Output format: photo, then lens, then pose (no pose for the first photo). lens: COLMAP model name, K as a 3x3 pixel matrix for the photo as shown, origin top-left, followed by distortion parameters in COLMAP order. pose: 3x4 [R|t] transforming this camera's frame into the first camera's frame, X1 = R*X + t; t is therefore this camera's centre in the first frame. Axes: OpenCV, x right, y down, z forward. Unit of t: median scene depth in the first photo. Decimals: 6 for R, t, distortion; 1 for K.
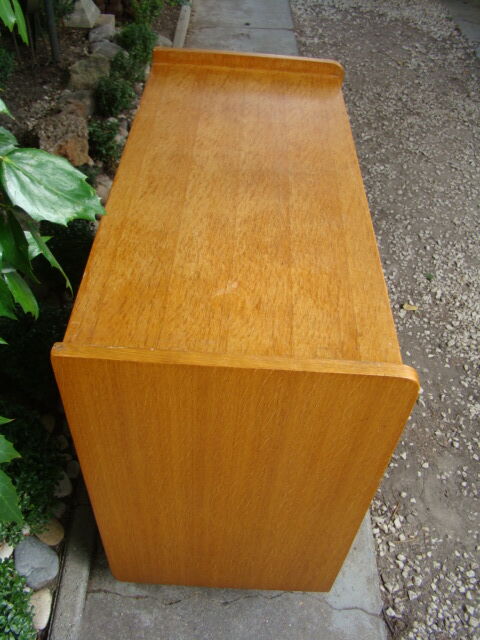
lens RADIAL K [[592.4, 0, 240.0], [0, 592.4, 320.0], [0, 0, 1]] dist [-0.177819, 0.115248]
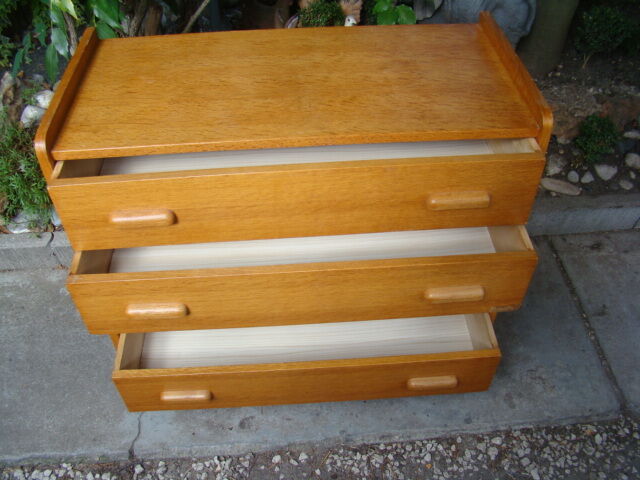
lens RADIAL K [[592.4, 0, 320.0], [0, 592.4, 240.0], [0, 0, 1]] dist [-0.177819, 0.115248]
pose [[0.102328, 0.672505, -0.732985, 0.851838], [-0.716966, 0.560644, 0.414293, -0.464679], [0.689557, 0.483131, 0.539532, 0.448331]]
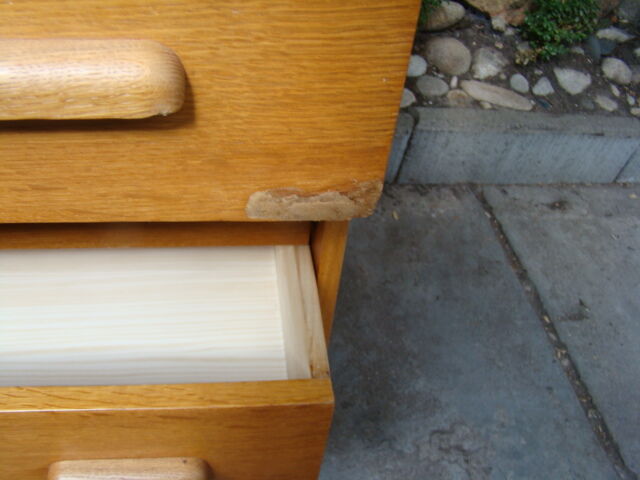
lens RADIAL K [[592.4, 0, 320.0], [0, 592.4, 240.0], [0, 0, 1]] dist [-0.177819, 0.115248]
pose [[0.173765, 0.632410, -0.754893, 0.450801], [-0.779410, 0.556861, 0.287100, -0.287745], [0.601935, 0.538482, 0.589670, 1.086621]]
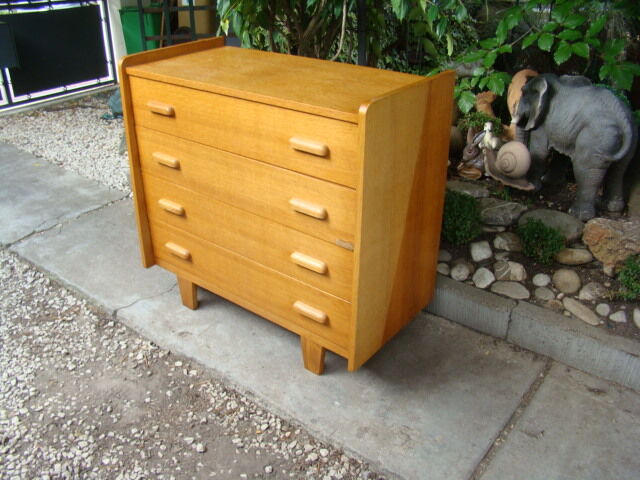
lens RADIAL K [[592.4, 0, 320.0], [0, 592.4, 240.0], [0, 0, 1]] dist [-0.177819, 0.115248]
pose [[-0.587034, 0.340298, -0.734567, 1.039802], [-0.610716, 0.409481, 0.677755, -0.997782], [0.531430, 0.846477, -0.032554, 1.207025]]
